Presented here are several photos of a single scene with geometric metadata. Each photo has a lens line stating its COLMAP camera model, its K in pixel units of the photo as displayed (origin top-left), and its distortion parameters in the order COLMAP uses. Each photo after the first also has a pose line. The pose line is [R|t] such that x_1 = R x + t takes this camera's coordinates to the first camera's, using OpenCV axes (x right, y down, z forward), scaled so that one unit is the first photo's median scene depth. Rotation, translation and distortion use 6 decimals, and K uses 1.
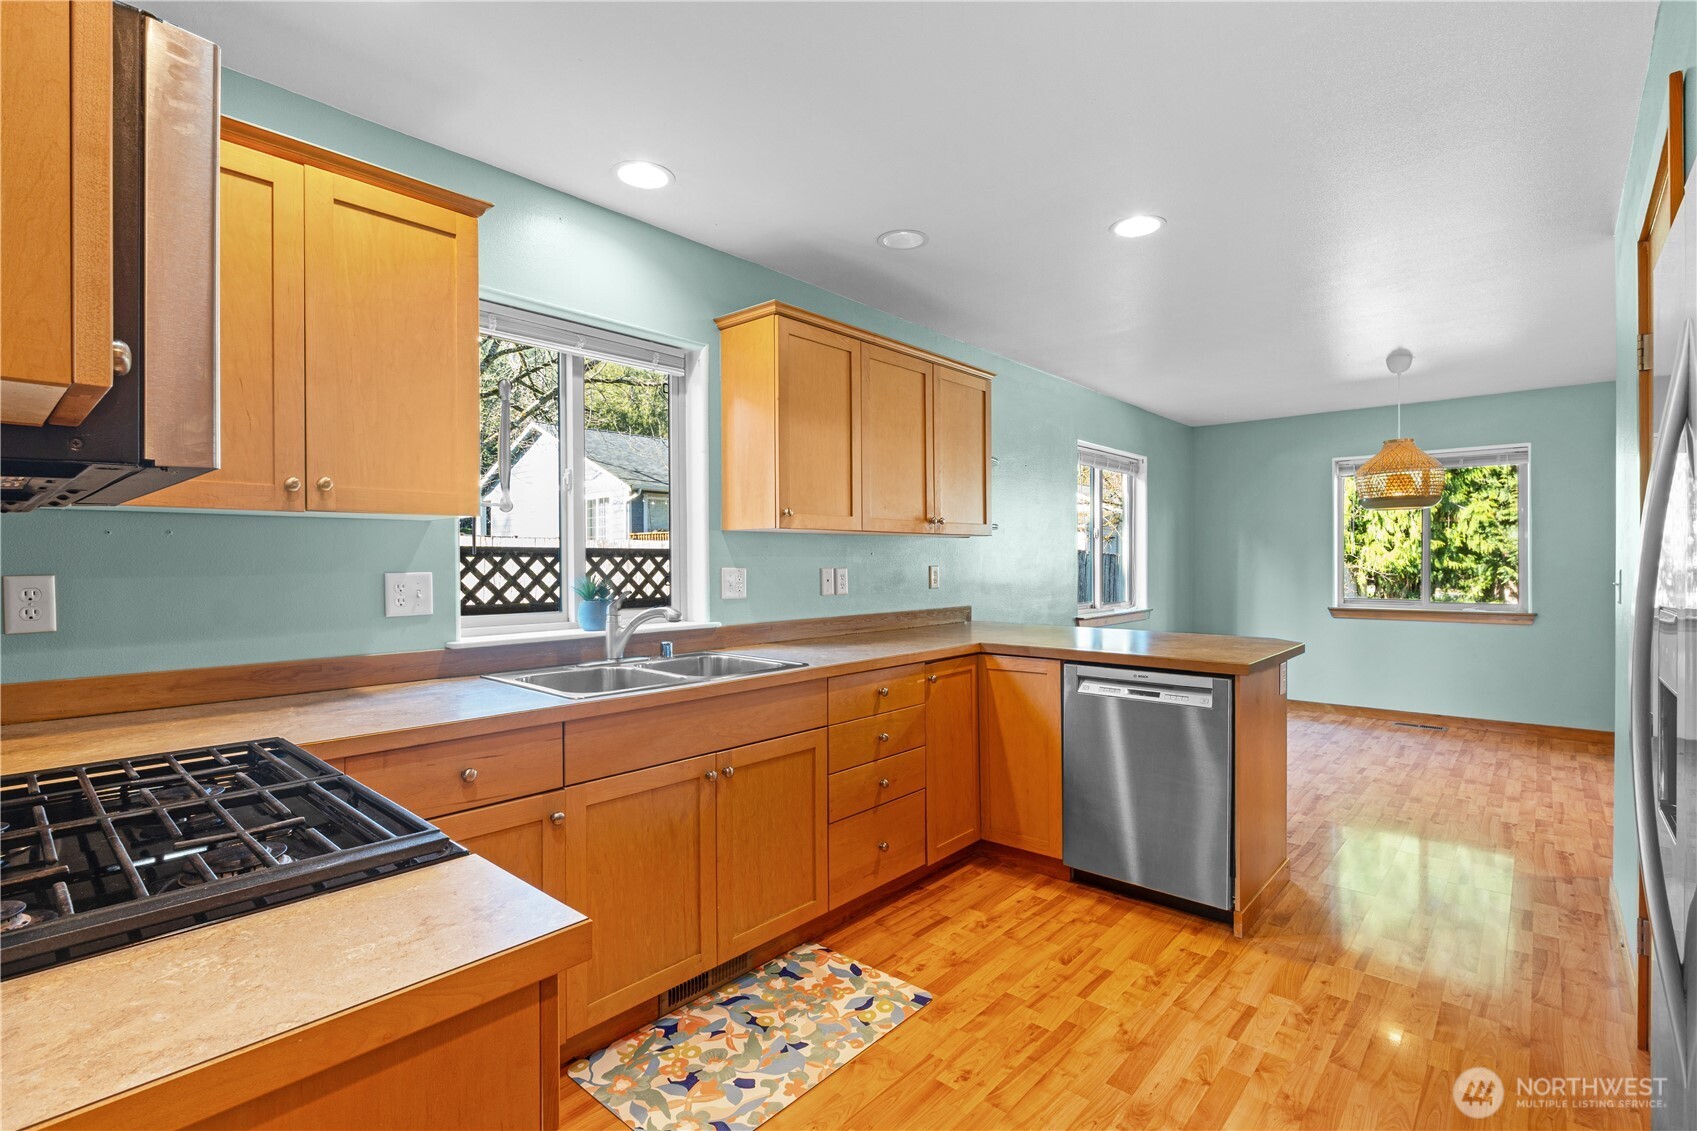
lens RADIAL K [[783.2, 0, 853.1], [0, 783.2, 560.8], [0, 0, 1]] dist [-0.002459, -0.000361]
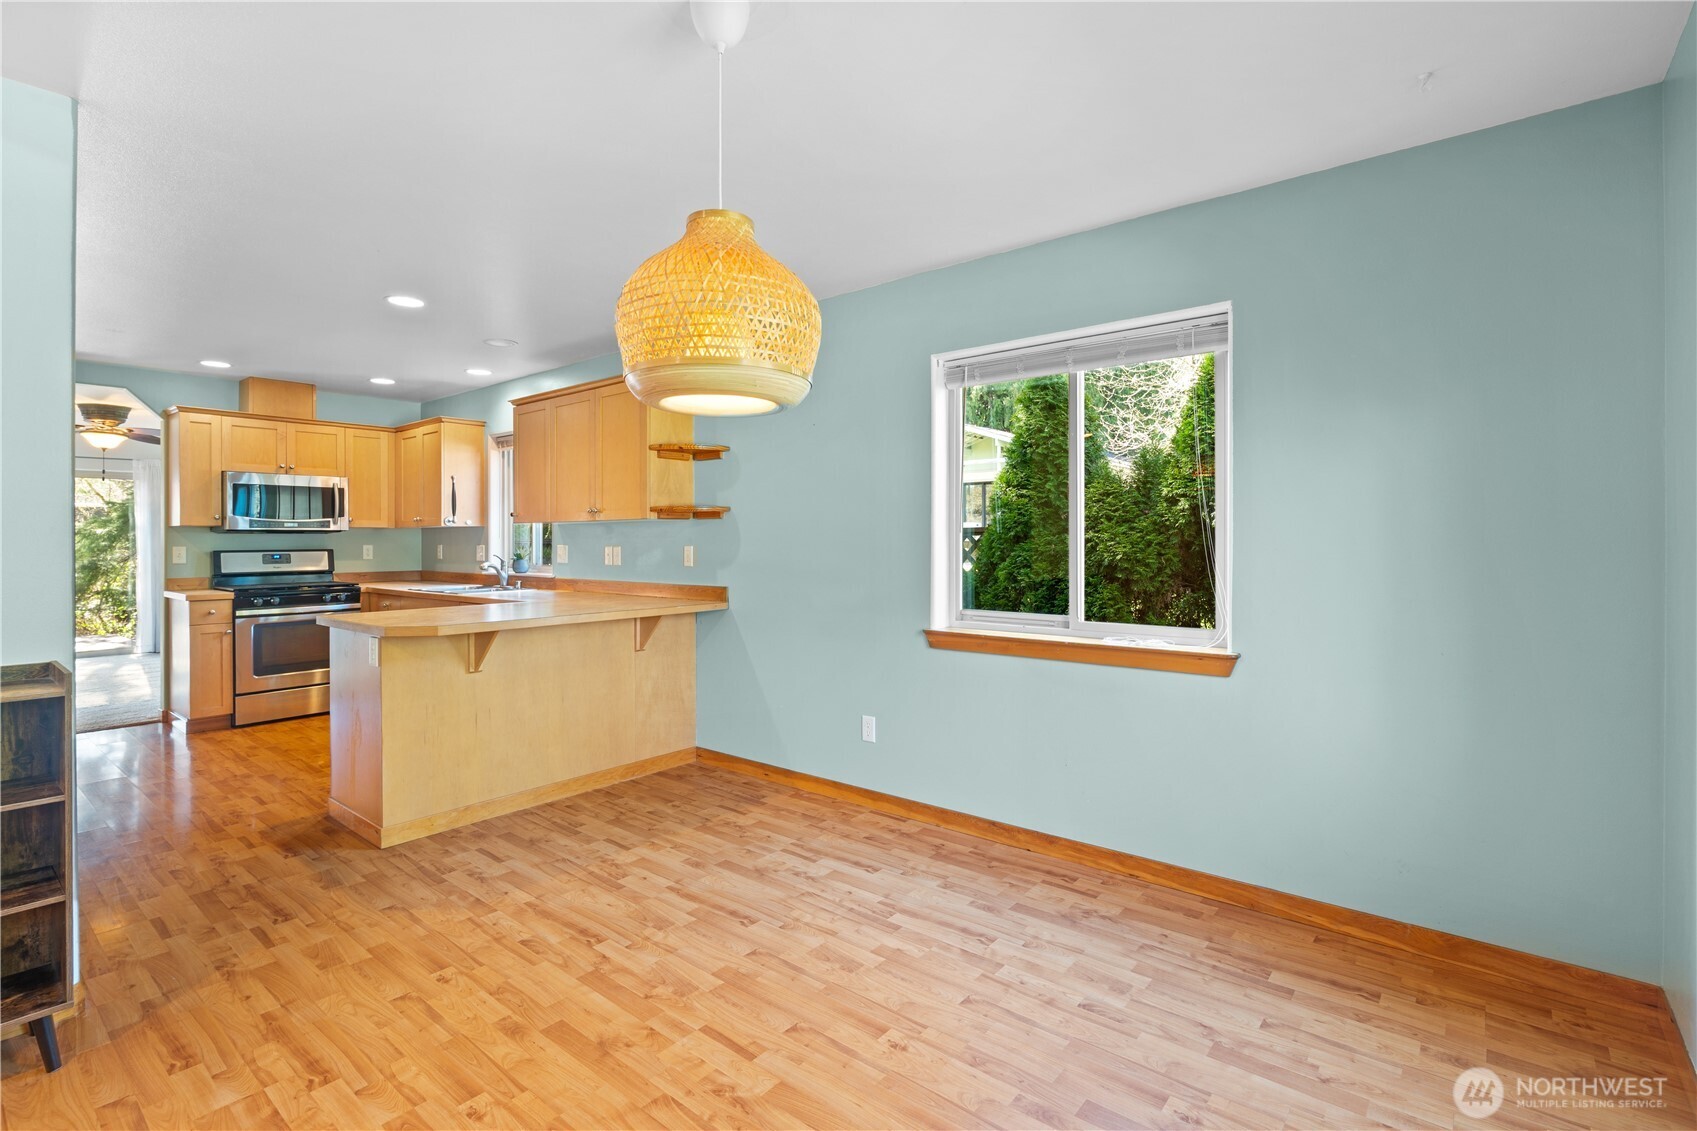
lens RADIAL K [[783.2, 0, 852.8], [0, 783.2, 554.6], [0, 0, 1]] dist [-0.002459, -0.000361]
pose [[0.038644, 0.013693, -0.999159, 1.388452], [-0.003710, 0.999901, 0.013560, 0.001338], [0.999246, 0.003183, 0.038691, 1.364102]]
